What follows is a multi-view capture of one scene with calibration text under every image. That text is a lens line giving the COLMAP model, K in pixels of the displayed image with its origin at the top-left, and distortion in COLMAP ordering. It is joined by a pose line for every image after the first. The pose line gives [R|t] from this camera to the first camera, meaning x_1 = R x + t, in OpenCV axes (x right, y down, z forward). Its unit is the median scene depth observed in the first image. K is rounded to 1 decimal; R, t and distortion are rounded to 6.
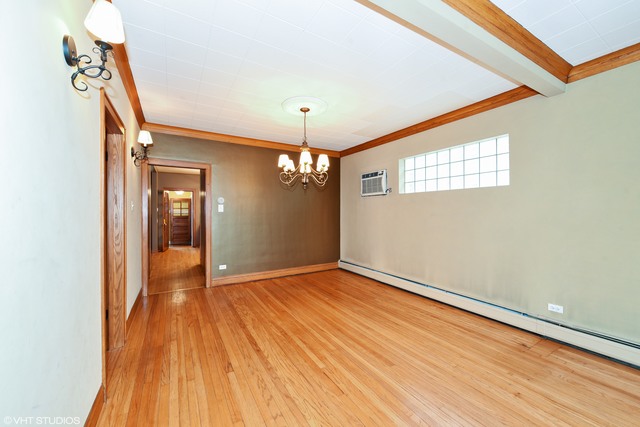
lens RADIAL K [[257.5, 0, 321.5], [0, 257.5, 213.7], [0, 0, 1]] dist [0.002252, 0.000040]
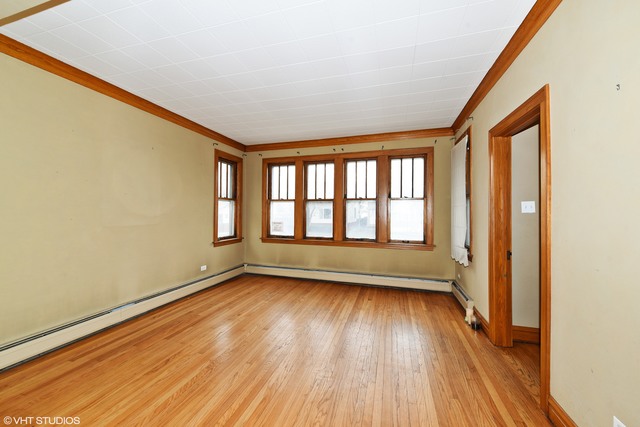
lens RADIAL K [[257.5, 0, 318.1], [0, 257.5, 208.3], [0, 0, 1]] dist [0.002252, 0.000040]
pose [[-0.687615, 0.007826, 0.726033, -0.246518], [-0.003083, 0.999901, -0.013698, -0.001618], [-0.726069, -0.011657, -0.687523, 0.644238]]
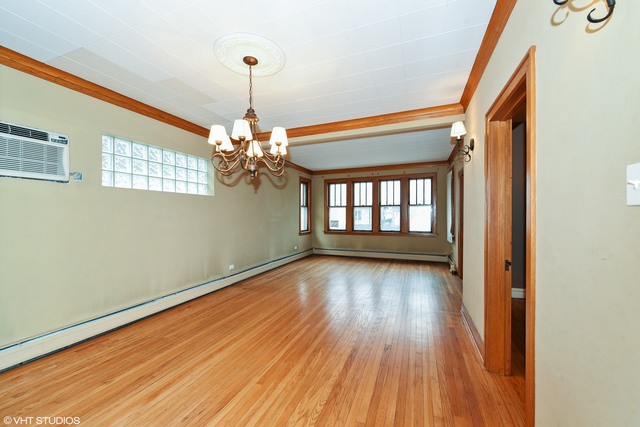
lens RADIAL K [[257.5, 0, 318.5], [0, 257.5, 218.5], [0, 0, 1]] dist [0.002252, 0.000040]
pose [[-0.625999, -0.009343, 0.779768, -0.848150], [0.008114, 0.999796, 0.018494, -0.006132], [-0.779781, 0.017905, -0.625796, 1.560682]]
